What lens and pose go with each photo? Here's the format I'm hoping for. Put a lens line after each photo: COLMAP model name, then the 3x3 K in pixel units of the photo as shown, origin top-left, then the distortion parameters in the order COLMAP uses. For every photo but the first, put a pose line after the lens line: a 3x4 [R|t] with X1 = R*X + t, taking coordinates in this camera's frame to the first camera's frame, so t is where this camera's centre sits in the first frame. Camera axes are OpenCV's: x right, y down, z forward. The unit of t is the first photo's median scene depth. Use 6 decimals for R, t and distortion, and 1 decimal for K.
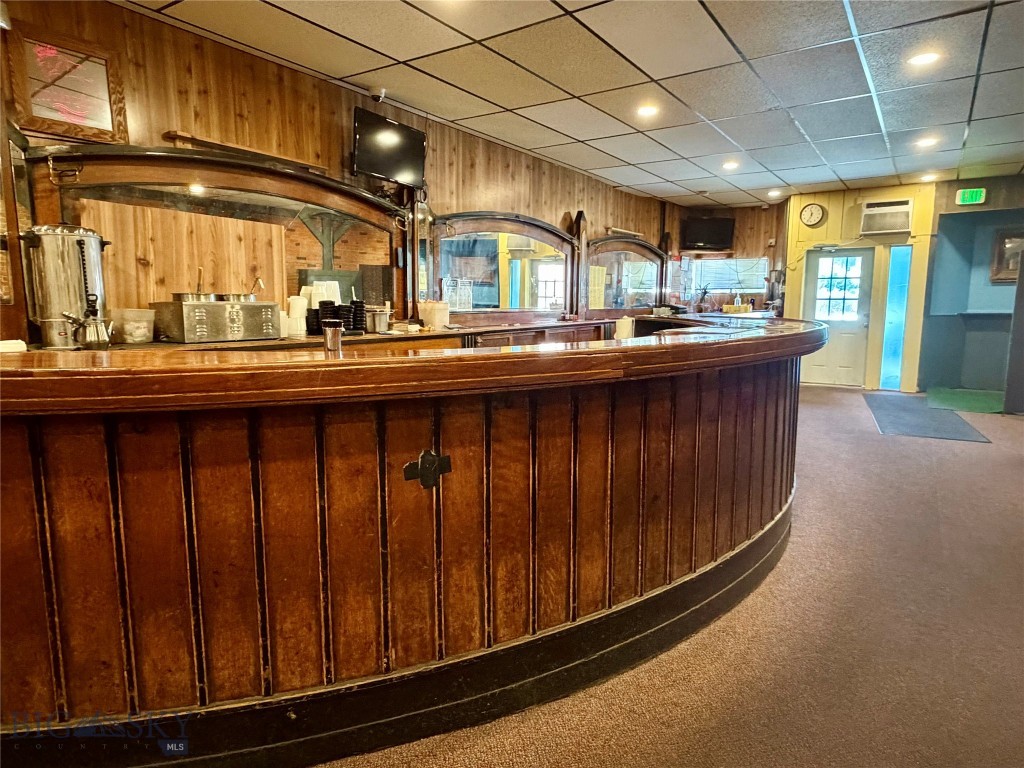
lens RADIAL K [[612.6, 0, 510.4], [0, 612.6, 386.8], [0, 0, 1]] dist [0.004788, 0.000164]
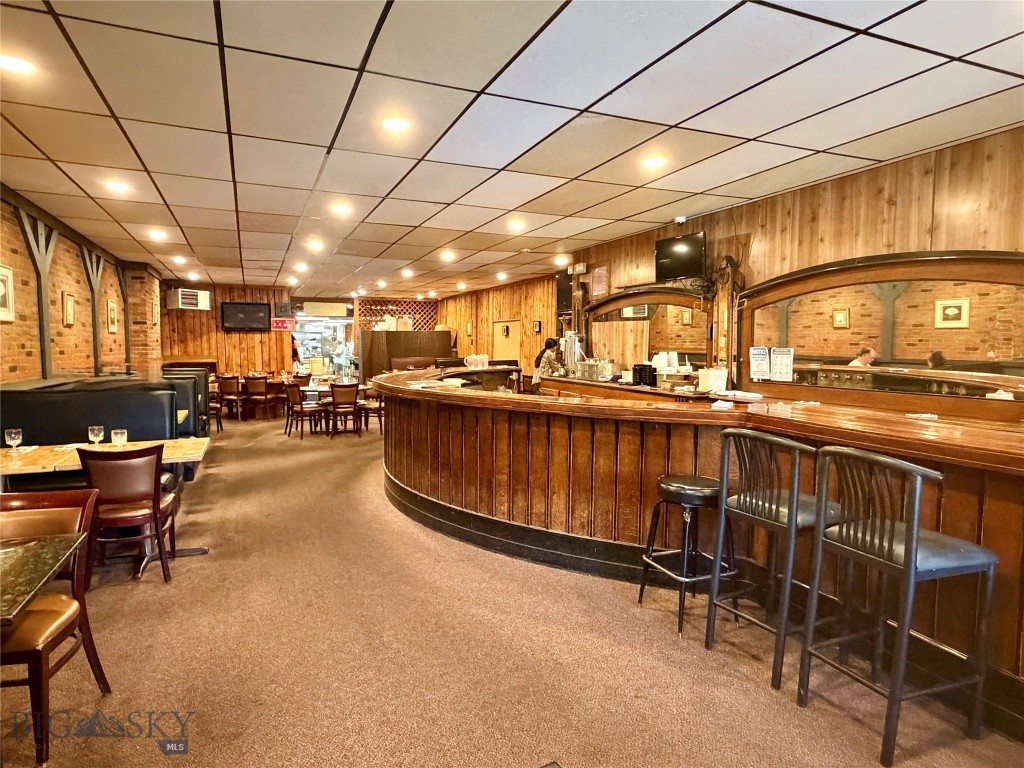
lens RADIAL K [[612.6, 0, 510.4], [0, 612.6, 386.8], [0, 0, 1]] dist [0.004788, 0.000164]
pose [[-0.537490, 0.058420, -0.841244, 0.969759], [-0.119839, 0.982181, 0.144775, -0.208649], [0.834712, 0.178629, -0.520911, 1.190062]]
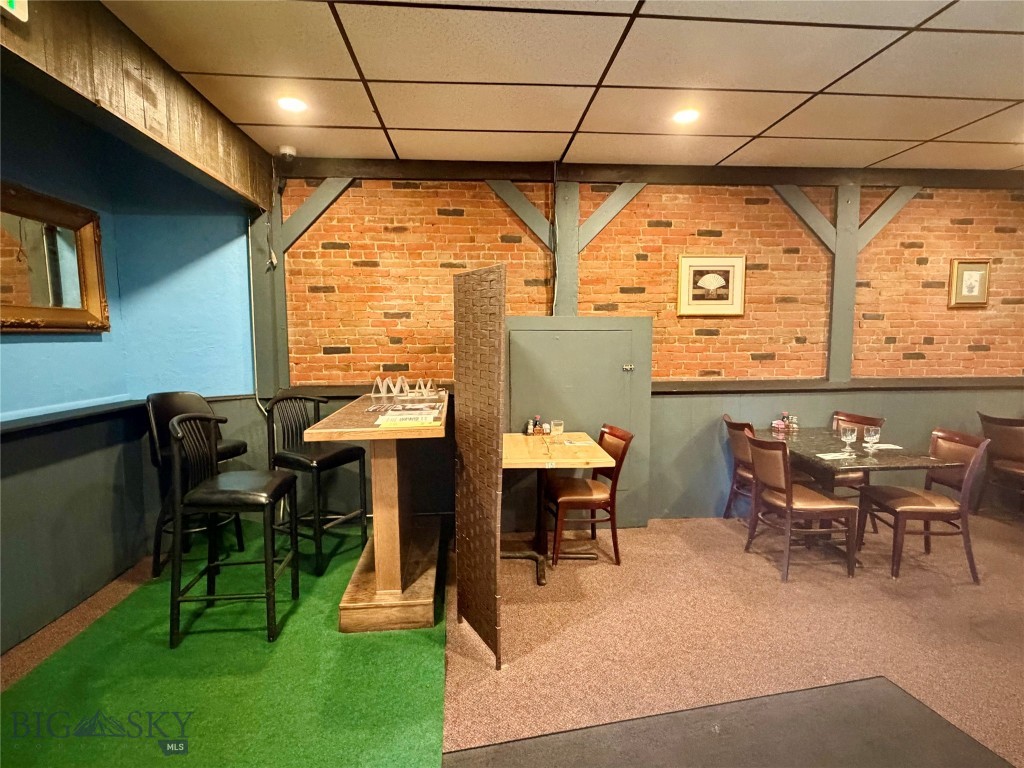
lens RADIAL K [[507.7, 0, 511.3], [0, 507.7, 386.9], [0, 0, 1]] dist [0.000469, -0.000611]
pose [[-0.625724, -0.065396, 0.777298, 0.664503], [0.115353, 0.977766, 0.175122, -0.235421], [-0.771468, 0.199242, -0.604268, 1.403190]]
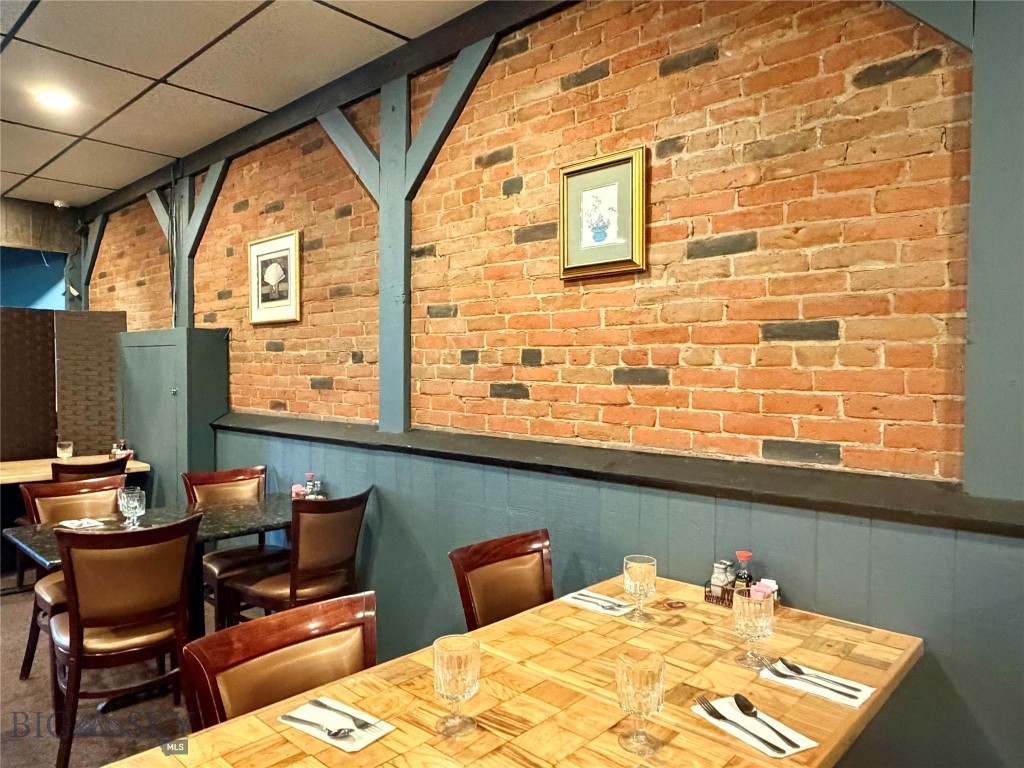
lens RADIAL K [[688.8, 0, 512.0], [0, 688.8, 384.0], [0, 0, 1]] dist [-0.001123, -0.001288]
pose [[0.147001, -0.021266, 0.988908, 0.413306], [0.135287, 0.990806, 0.001196, -0.084052], [-0.979841, 0.133610, 0.148526, 0.403536]]
